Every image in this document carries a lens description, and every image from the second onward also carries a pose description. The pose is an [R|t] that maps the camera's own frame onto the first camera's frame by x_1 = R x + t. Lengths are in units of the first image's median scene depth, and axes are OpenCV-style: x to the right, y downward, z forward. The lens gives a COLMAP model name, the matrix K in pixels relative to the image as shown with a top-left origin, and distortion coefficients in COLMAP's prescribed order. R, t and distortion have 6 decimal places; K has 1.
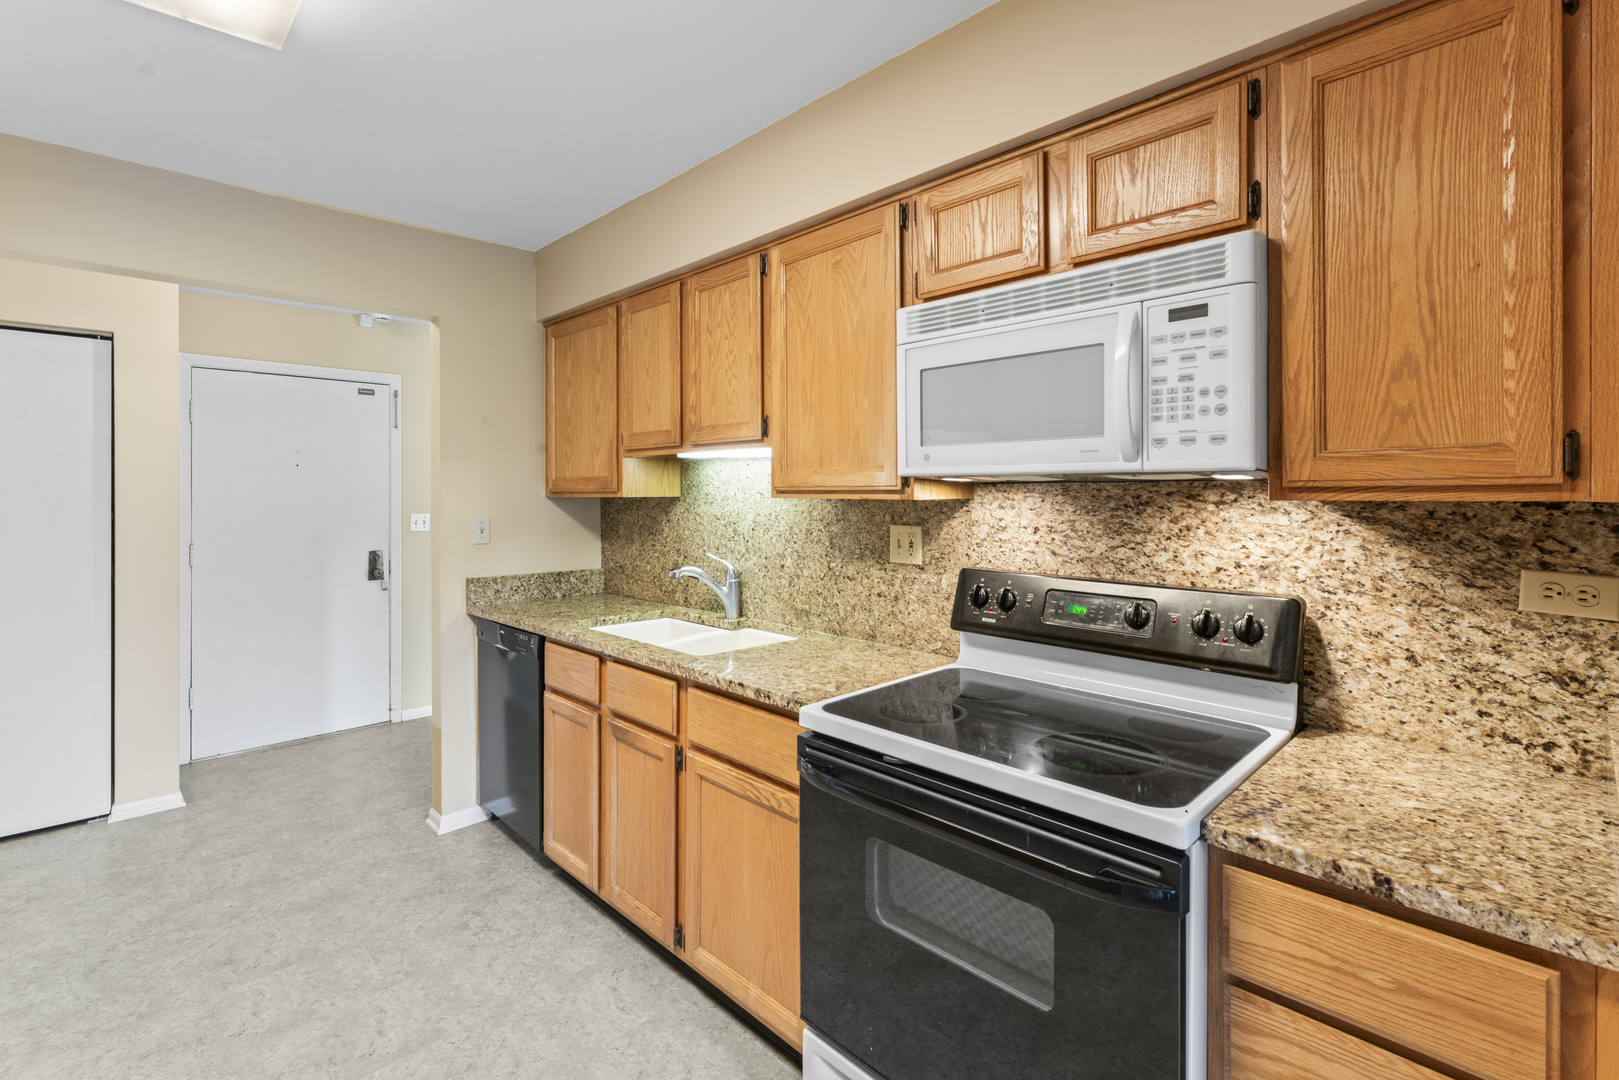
lens RADIAL K [[741.0, 0, 804.1], [0, 741.0, 499.1], [0, 0, 1]] dist [0.019940, 0.000087]
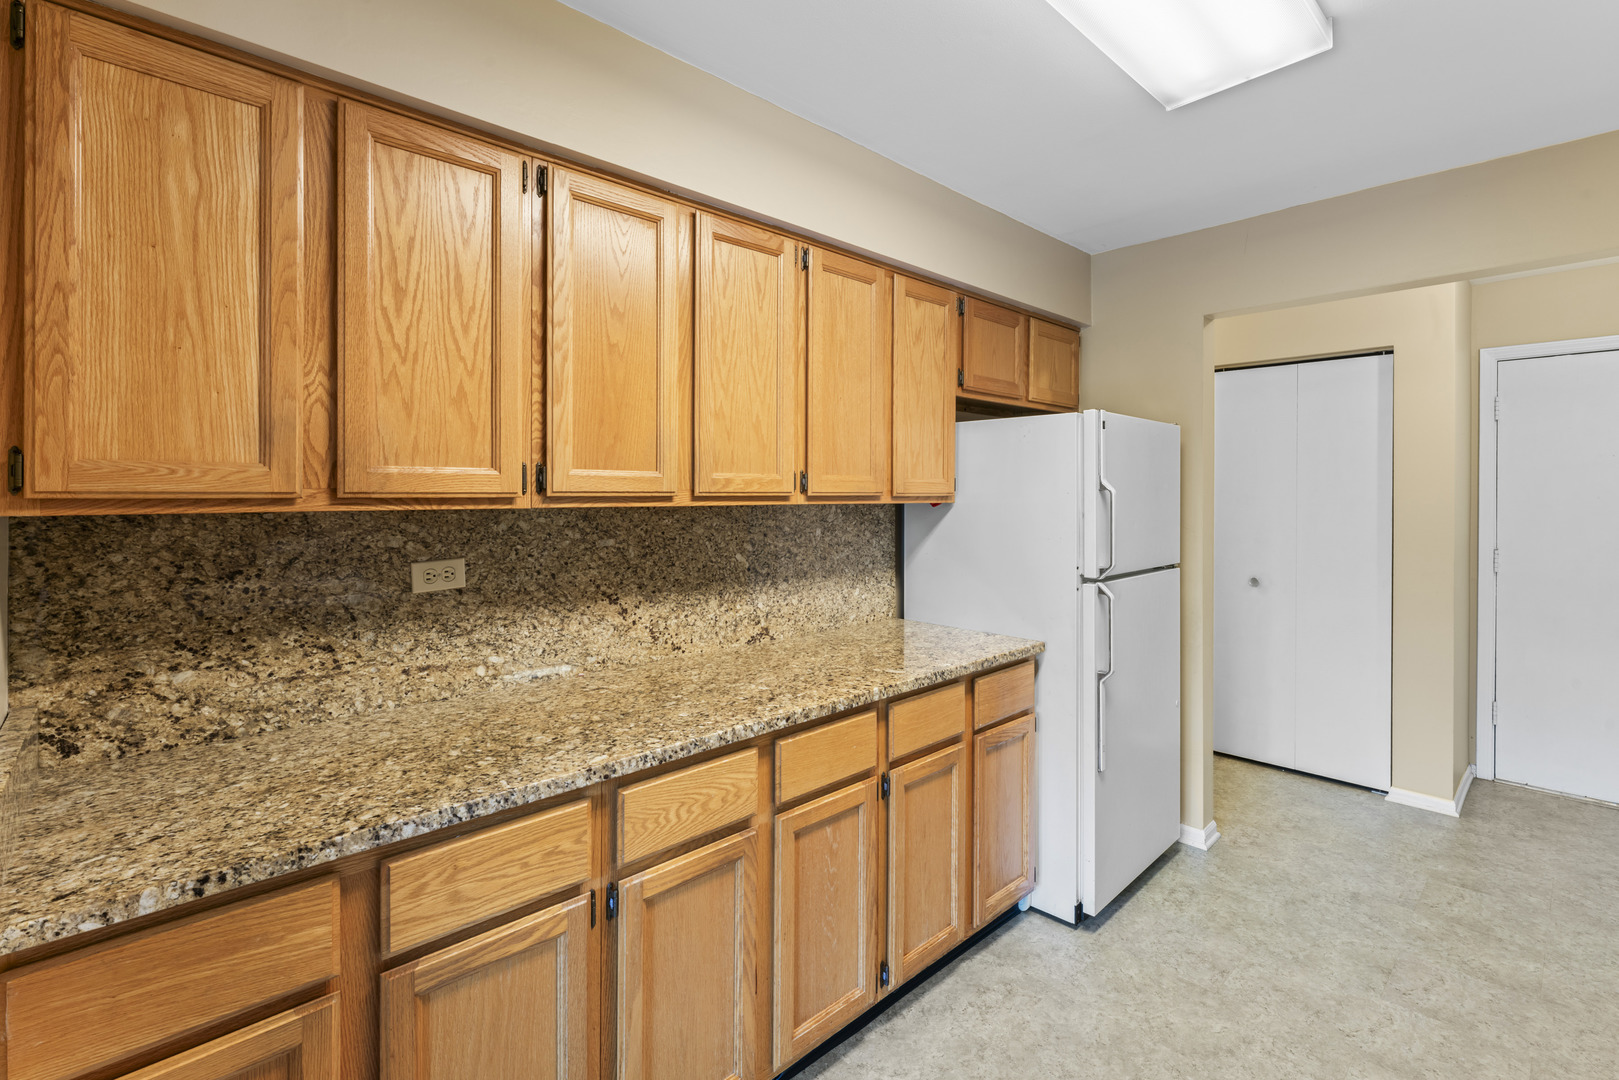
lens RADIAL K [[742.2, 0, 809.4], [0, 742.2, 498.9], [0, 0, 1]] dist [-0.000588, -0.000126]
pose [[-0.006744, 0.004335, -0.999968, 0.146733], [-0.007345, 0.999963, 0.004385, -0.001333], [0.999950, 0.007375, -0.006712, 0.177570]]
